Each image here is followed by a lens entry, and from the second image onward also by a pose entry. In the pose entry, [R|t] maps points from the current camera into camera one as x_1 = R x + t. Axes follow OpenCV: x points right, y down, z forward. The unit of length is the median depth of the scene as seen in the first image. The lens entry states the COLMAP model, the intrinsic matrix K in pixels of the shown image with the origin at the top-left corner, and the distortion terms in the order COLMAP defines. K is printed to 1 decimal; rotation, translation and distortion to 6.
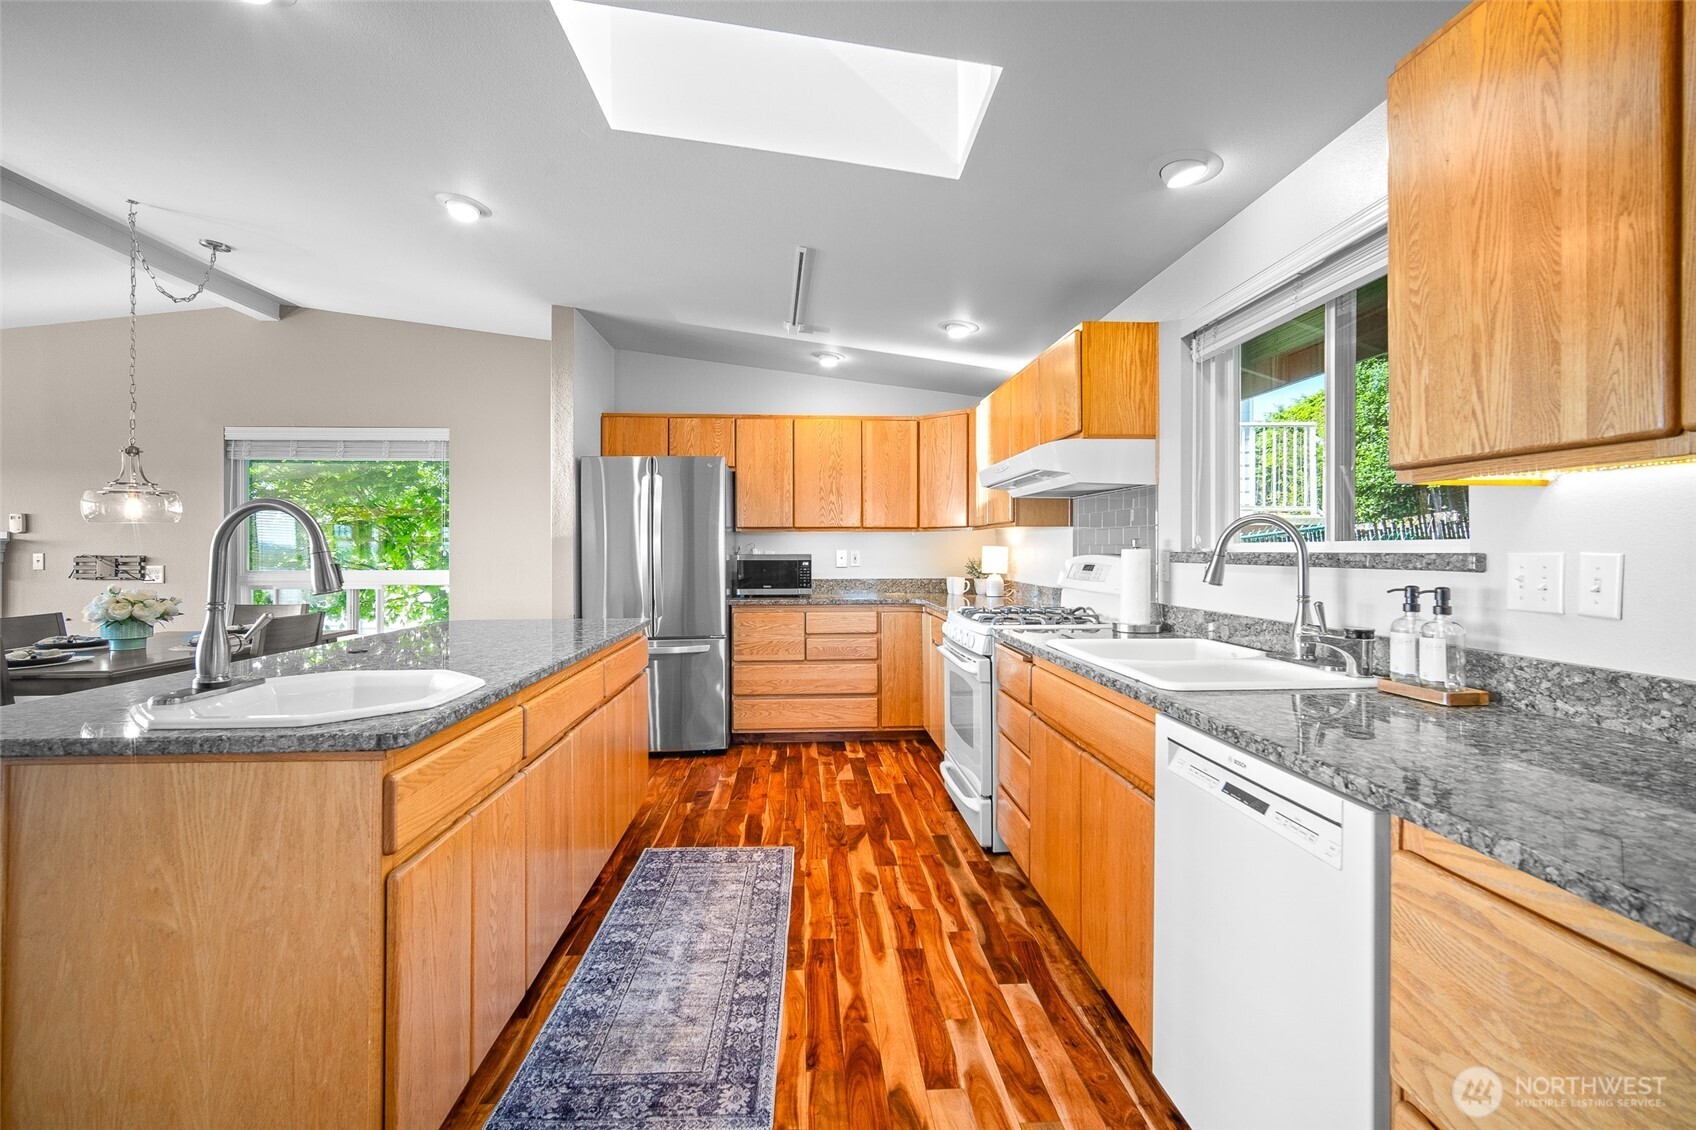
lens RADIAL K [[740.7, 0, 847.8], [0, 740.7, 551.7], [0, 0, 1]] dist [-0.013794, 0.004964]
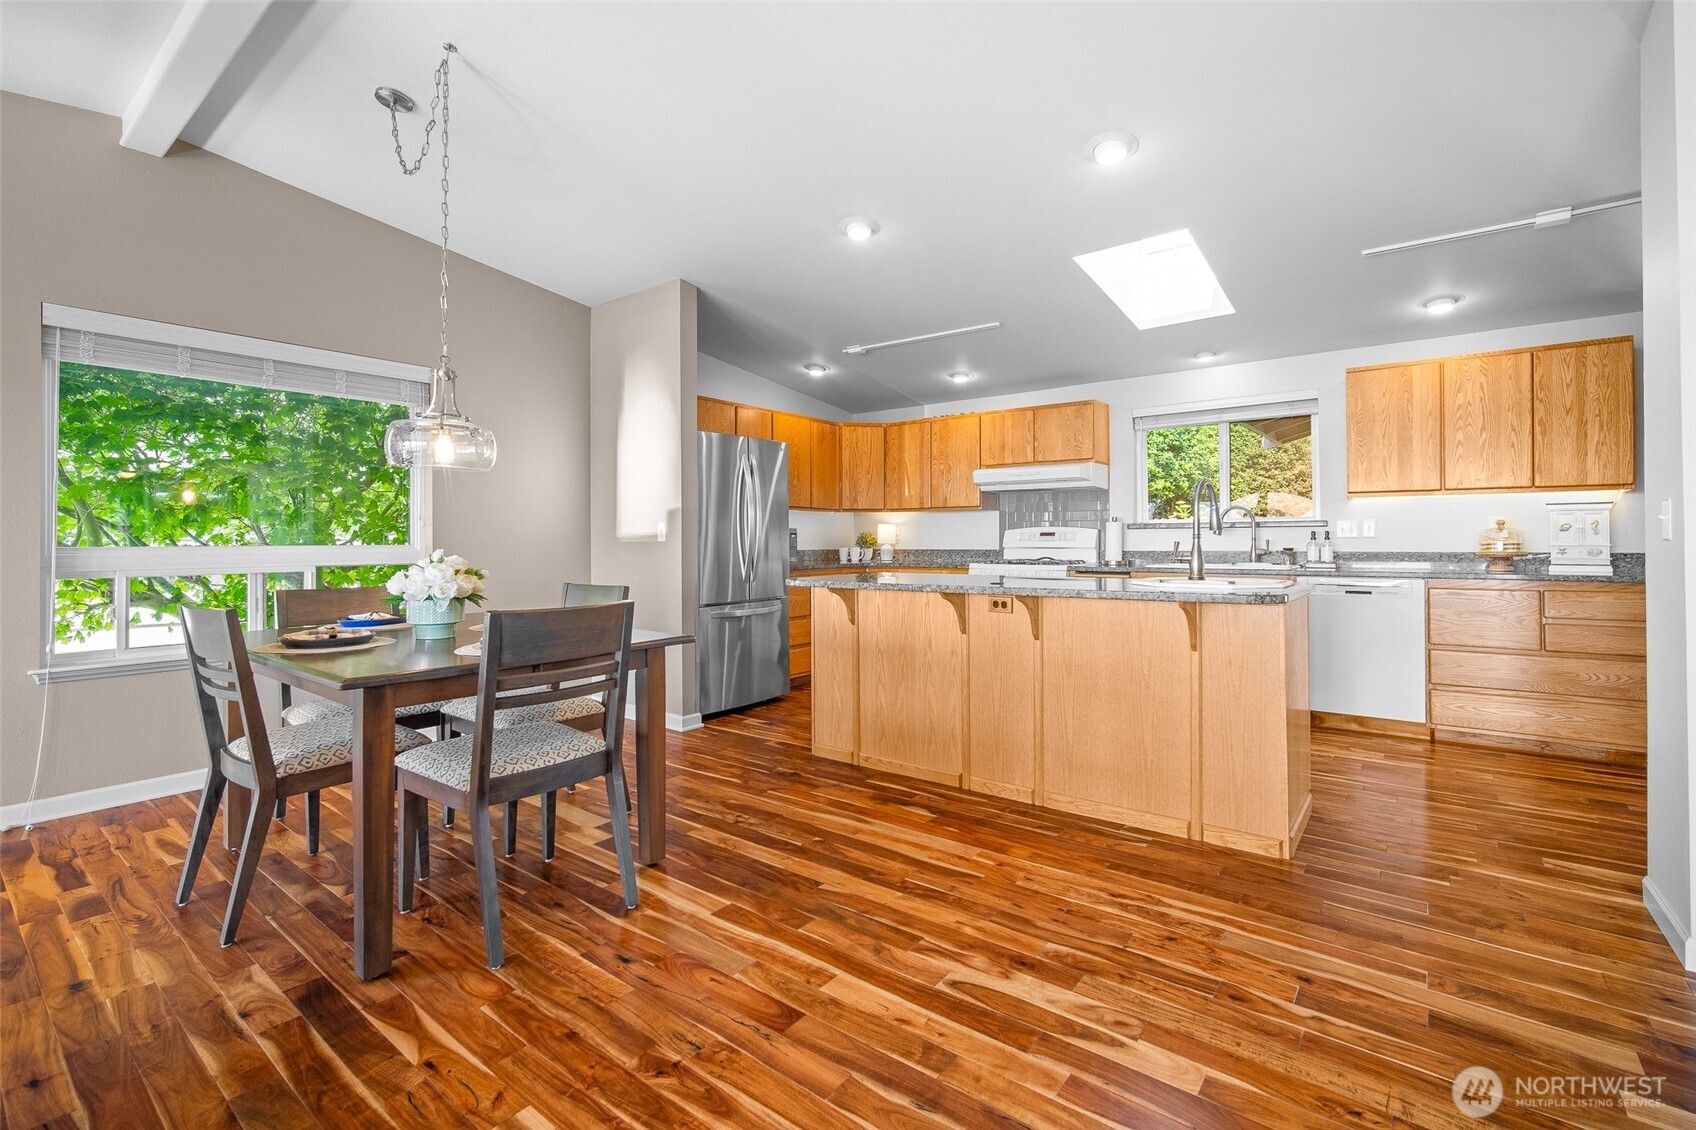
lens RADIAL K [[749.0, 0, 849.1], [0, 749.0, 534.2], [0, 0, 1]] dist [-0.013453, 0.005437]
pose [[0.663446, 0.004404, 0.748211, -1.829278], [0.005011, 0.999934, -0.010329, 0.053155], [-0.748207, 0.010602, 0.663381, 0.265691]]
